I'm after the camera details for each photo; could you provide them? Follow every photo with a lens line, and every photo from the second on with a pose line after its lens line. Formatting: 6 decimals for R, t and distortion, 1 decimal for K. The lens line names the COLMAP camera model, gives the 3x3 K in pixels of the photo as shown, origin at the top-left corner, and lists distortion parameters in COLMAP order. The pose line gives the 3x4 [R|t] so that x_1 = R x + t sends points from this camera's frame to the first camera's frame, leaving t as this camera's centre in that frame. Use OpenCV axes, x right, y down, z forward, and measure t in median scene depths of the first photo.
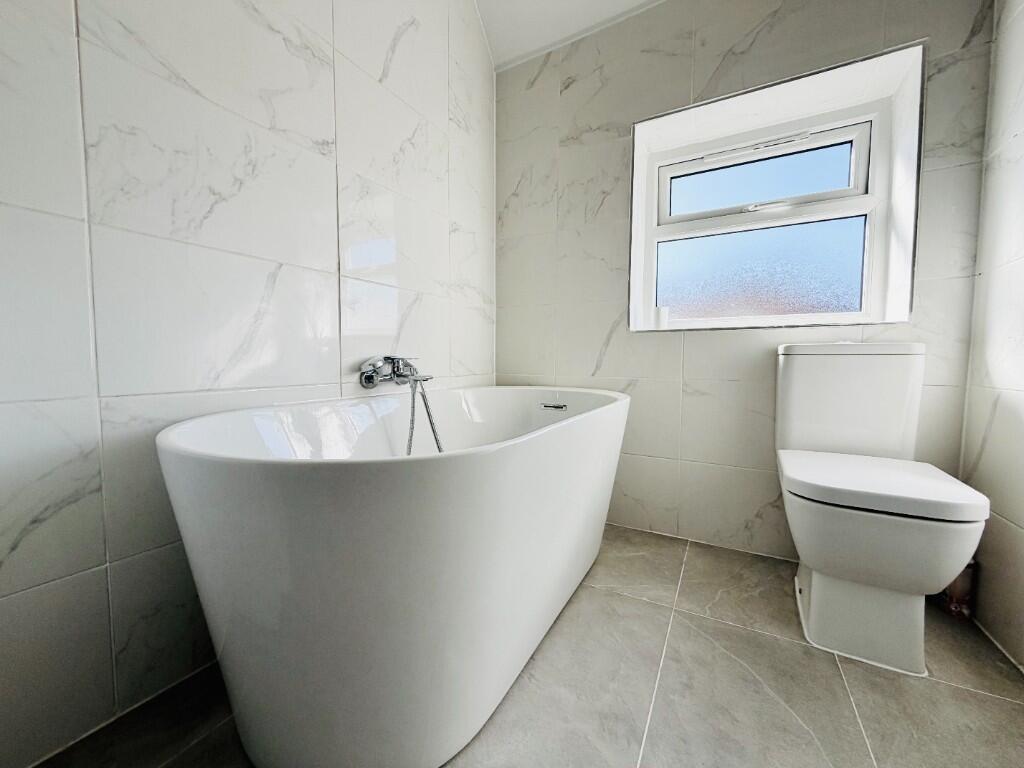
lens RADIAL K [[406.2, 0, 511.3], [0, 406.2, 384.0], [0, 0, 1]] dist [-0.003391, 0.000000]
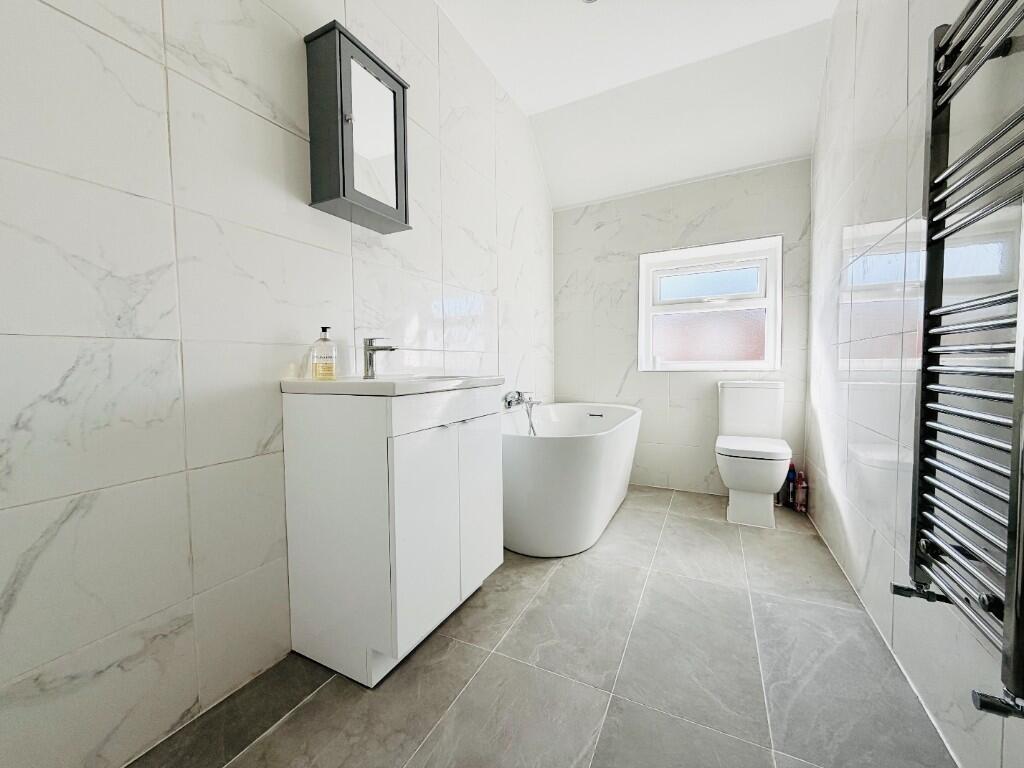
lens RADIAL K [[406.2, 0, 510.6], [0, 406.2, 383.0], [0, 0, 1]] dist [-0.003391, 0.000000]
pose [[0.999522, -0.015801, 0.026582, -0.387987], [0.016183, 0.999768, -0.014205, -0.081366], [-0.026351, 0.014628, 0.999546, -0.927110]]
